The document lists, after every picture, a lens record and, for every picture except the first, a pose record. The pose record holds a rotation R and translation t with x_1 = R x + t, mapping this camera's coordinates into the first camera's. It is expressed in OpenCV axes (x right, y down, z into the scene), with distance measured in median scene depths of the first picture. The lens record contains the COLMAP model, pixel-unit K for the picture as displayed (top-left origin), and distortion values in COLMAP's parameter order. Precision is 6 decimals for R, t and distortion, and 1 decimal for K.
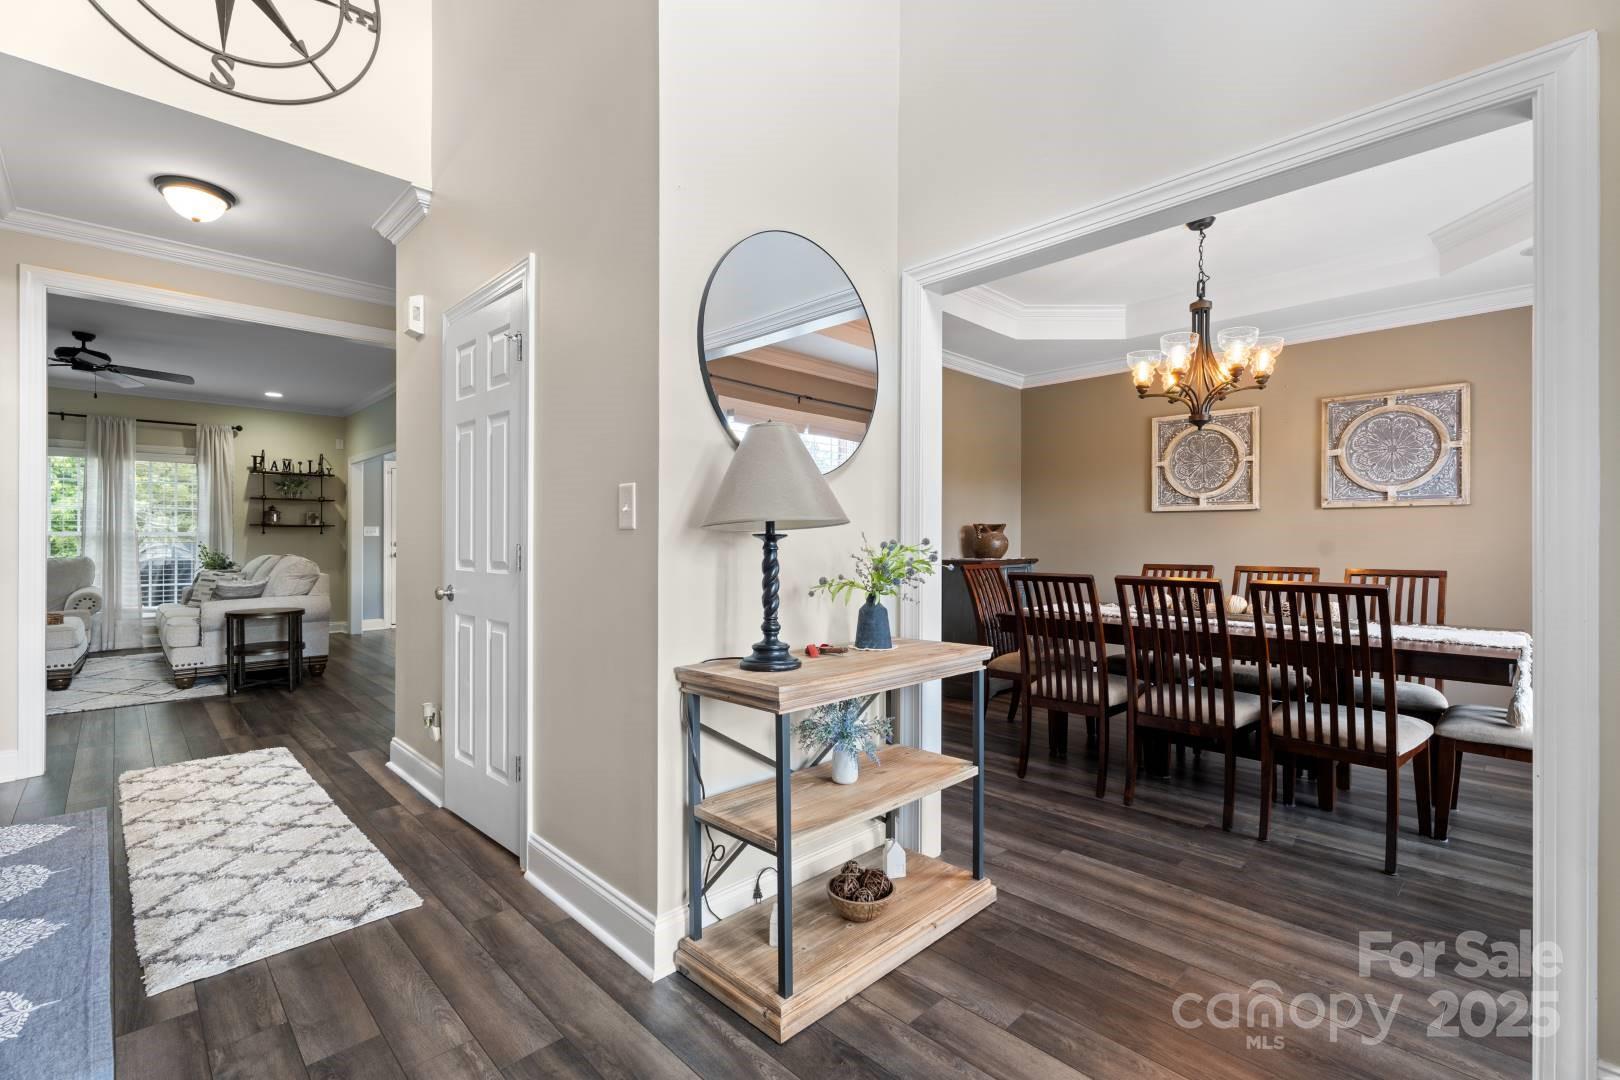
lens RADIAL K [[727.7, 0, 800.6], [0, 727.7, 537.5], [0, 0, 1]] dist [-0.000200, 0.001427]
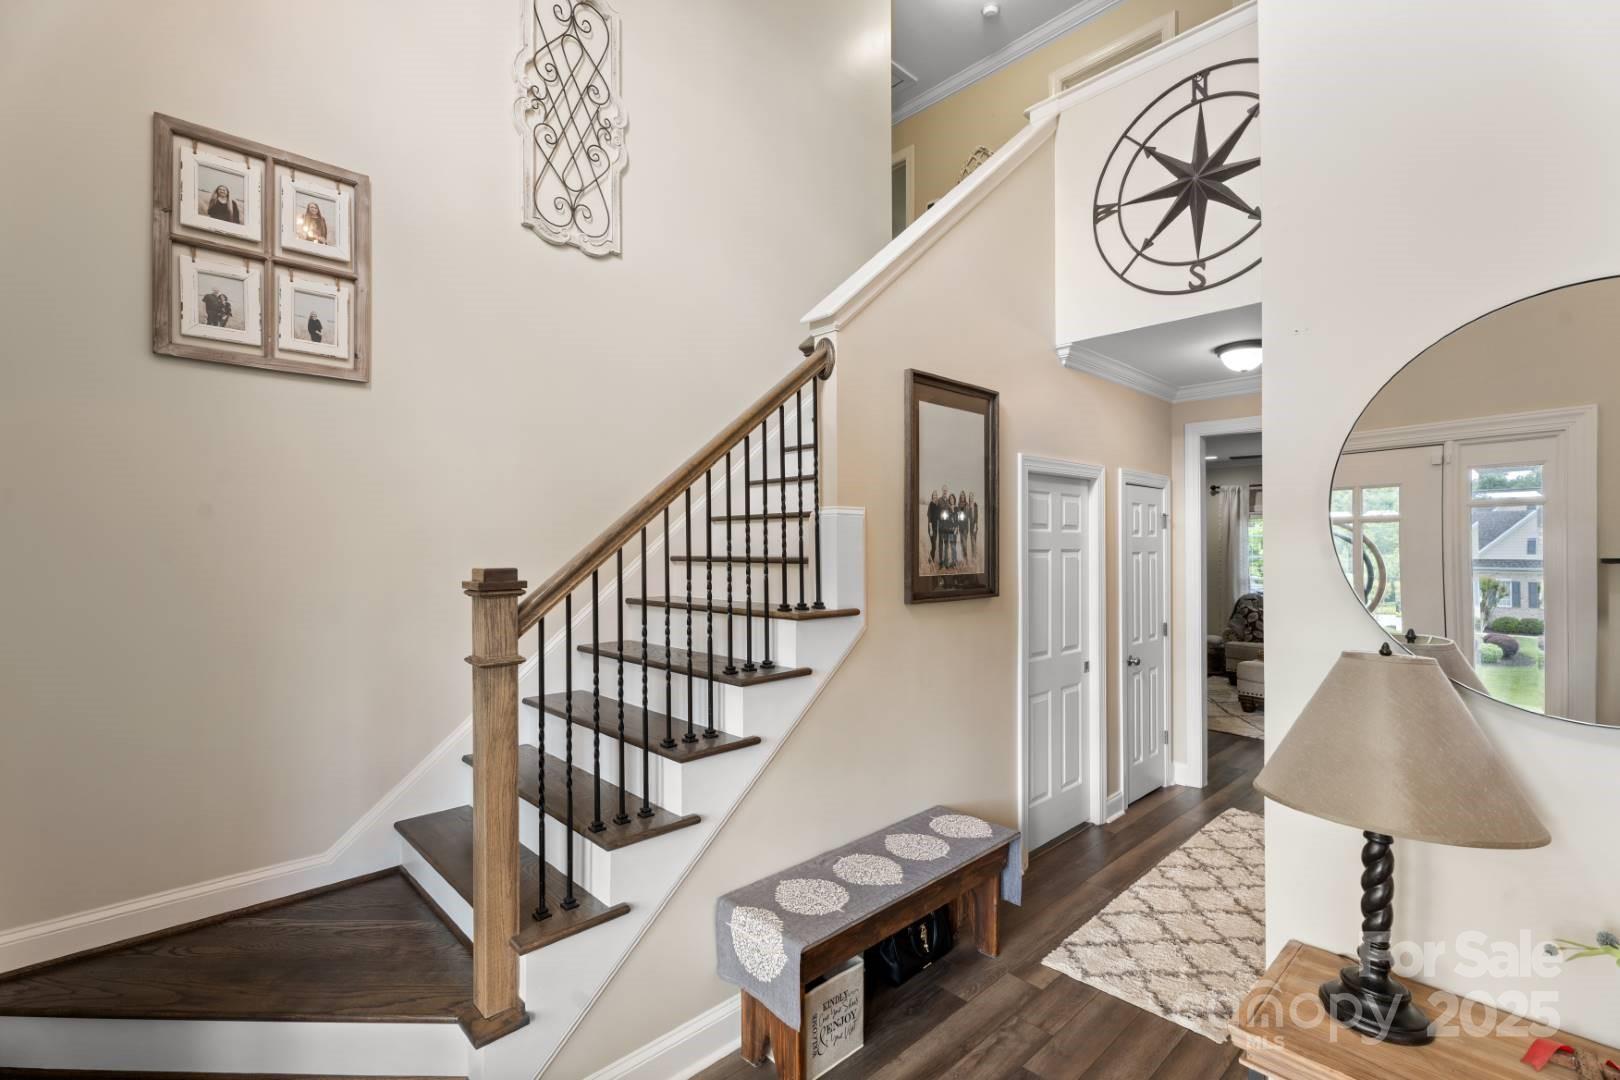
lens RADIAL K [[727.7, 0, 800.3], [0, 727.7, 538.0], [0, 0, 1]] dist [-0.000200, 0.001427]
pose [[-0.012390, -0.004120, -0.999915, 0.541895], [0.002213, 0.999989, -0.004148, -0.222892], [0.999921, -0.002264, -0.012381, 0.401430]]
